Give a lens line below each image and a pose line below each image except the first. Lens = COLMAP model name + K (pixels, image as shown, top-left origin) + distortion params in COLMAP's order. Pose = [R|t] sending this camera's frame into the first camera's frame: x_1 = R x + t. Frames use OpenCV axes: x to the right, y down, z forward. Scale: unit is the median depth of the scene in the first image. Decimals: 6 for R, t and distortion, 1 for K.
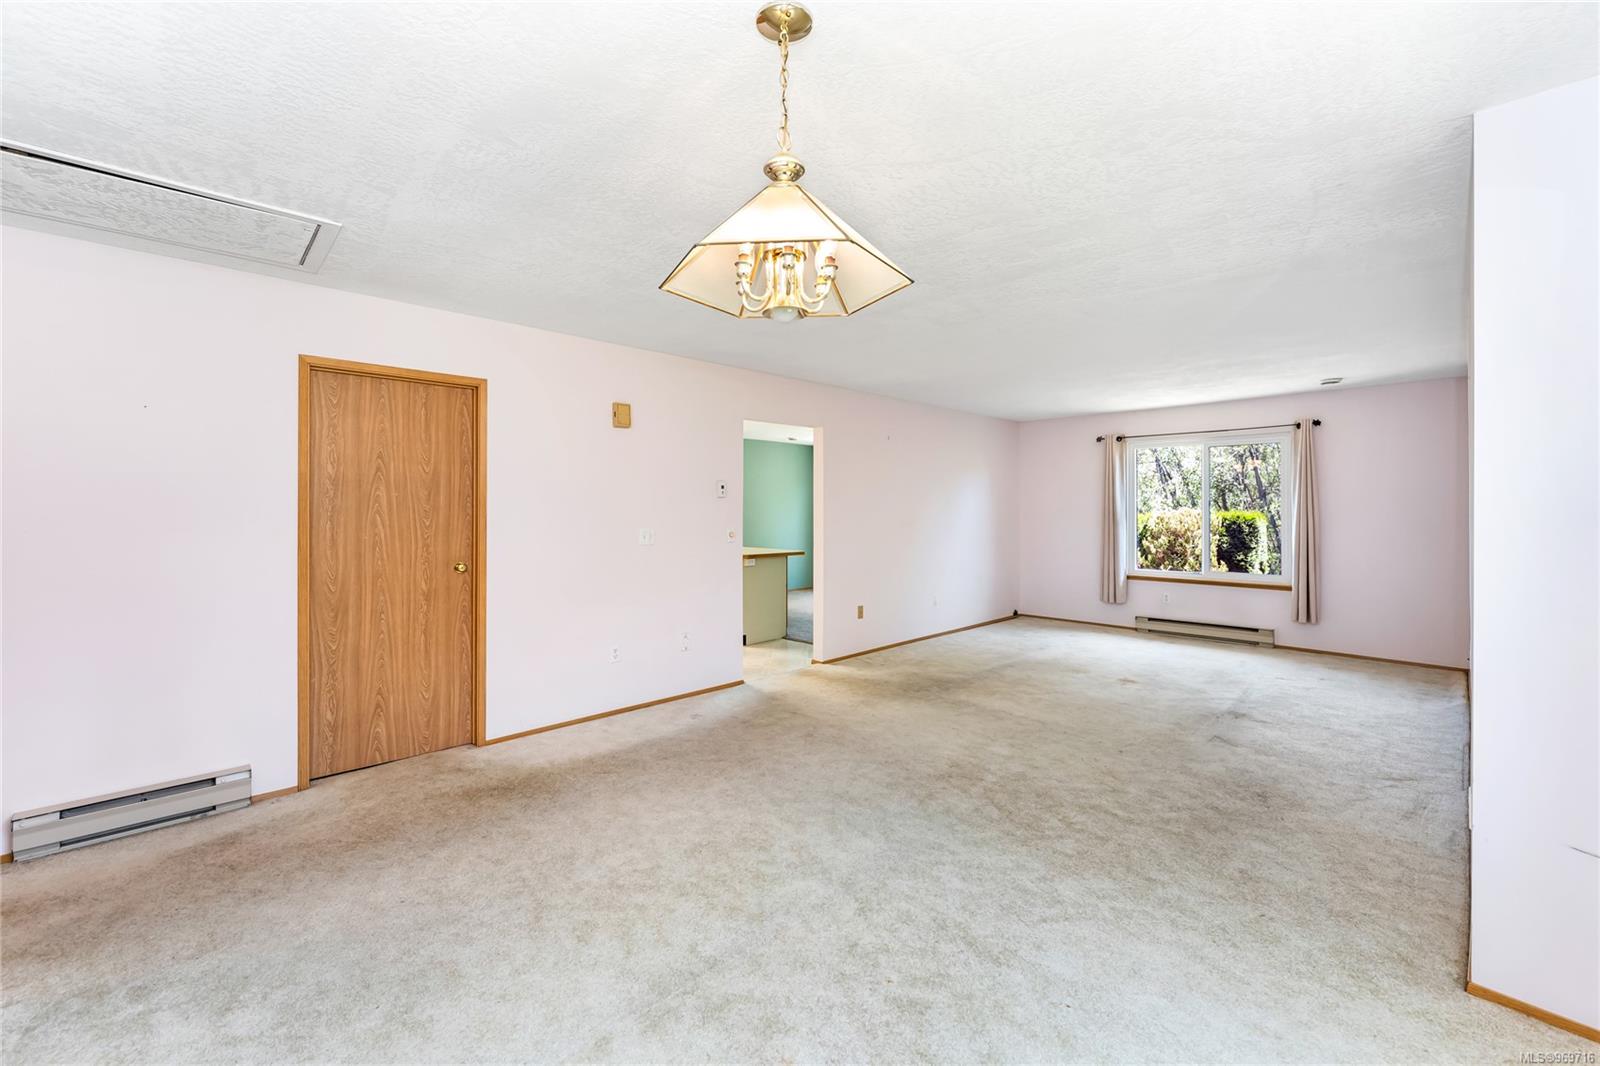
lens RADIAL K [[647.1, 0, 793.4], [0, 647.1, 526.8], [0, 0, 1]] dist [0.000767, 0.000025]
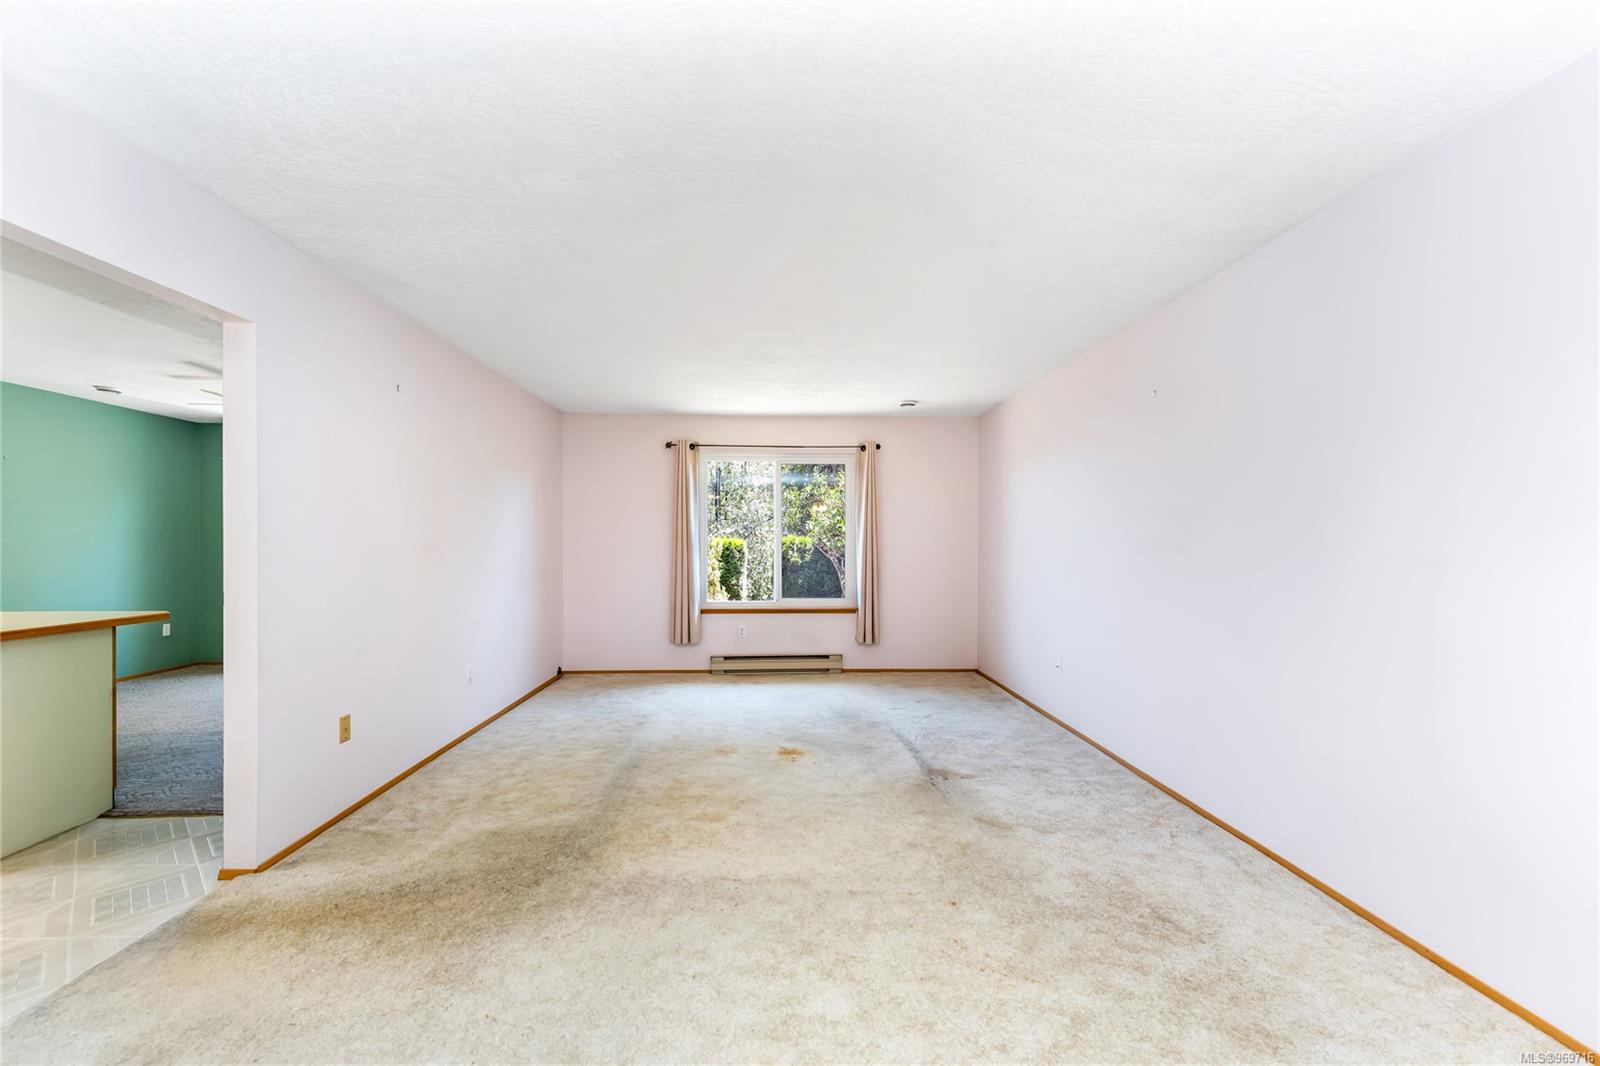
lens RADIAL K [[646.5, 0, 800.9], [0, 646.5, 547.6], [0, 0, 1]] dist [0.000463, -0.000098]
pose [[0.663849, -0.006080, 0.747842, -0.031335], [0.017953, 0.999808, -0.007808, 0.004075], [-0.747651, 0.018609, 0.663831, 0.392937]]
